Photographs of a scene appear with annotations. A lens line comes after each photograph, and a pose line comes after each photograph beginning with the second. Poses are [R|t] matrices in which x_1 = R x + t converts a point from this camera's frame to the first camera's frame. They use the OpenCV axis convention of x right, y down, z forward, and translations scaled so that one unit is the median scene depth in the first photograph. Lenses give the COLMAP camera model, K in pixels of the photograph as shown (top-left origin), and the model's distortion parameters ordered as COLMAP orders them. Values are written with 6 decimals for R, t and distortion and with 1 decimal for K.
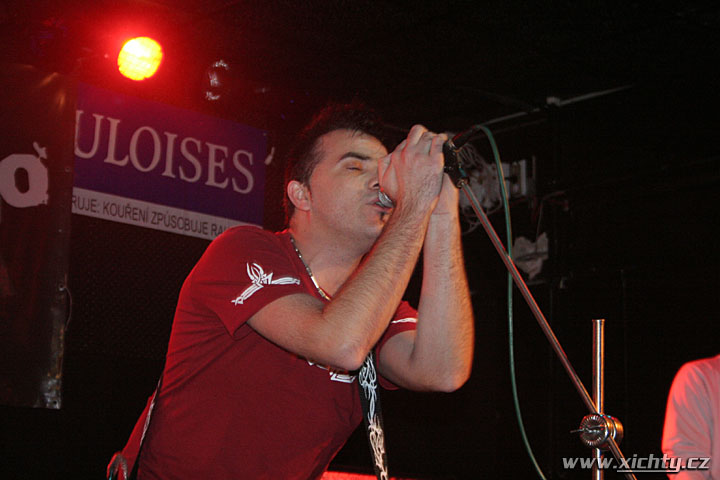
lens RADIAL K [[1751.7, 0, 360.0], [0, 1751.7, 240.2], [0, 0, 1]] dist [0.471990, 0.000000]
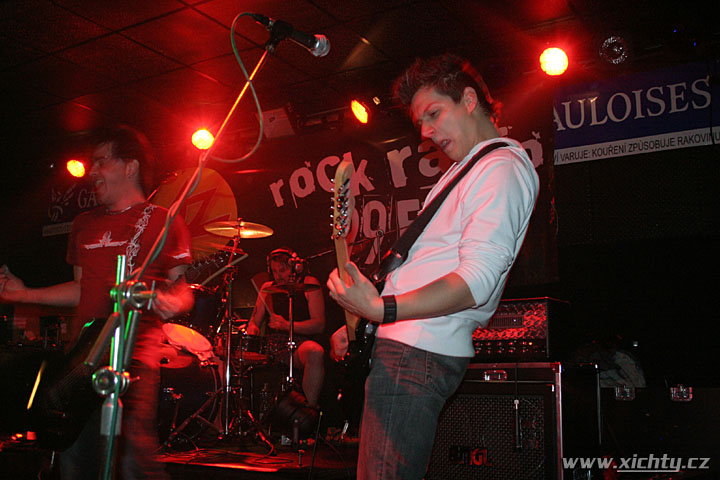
lens RADIAL K [[800.6, 0, 369.7], [0, 800.6, 240.4], [0, 0, 1]] dist [-0.111113, 0.000000]
pose [[0.283069, -0.193066, -0.939467, 0.438059], [0.199587, 0.969944, -0.139192, 0.112896], [0.938103, -0.148105, 0.313094, 0.547716]]
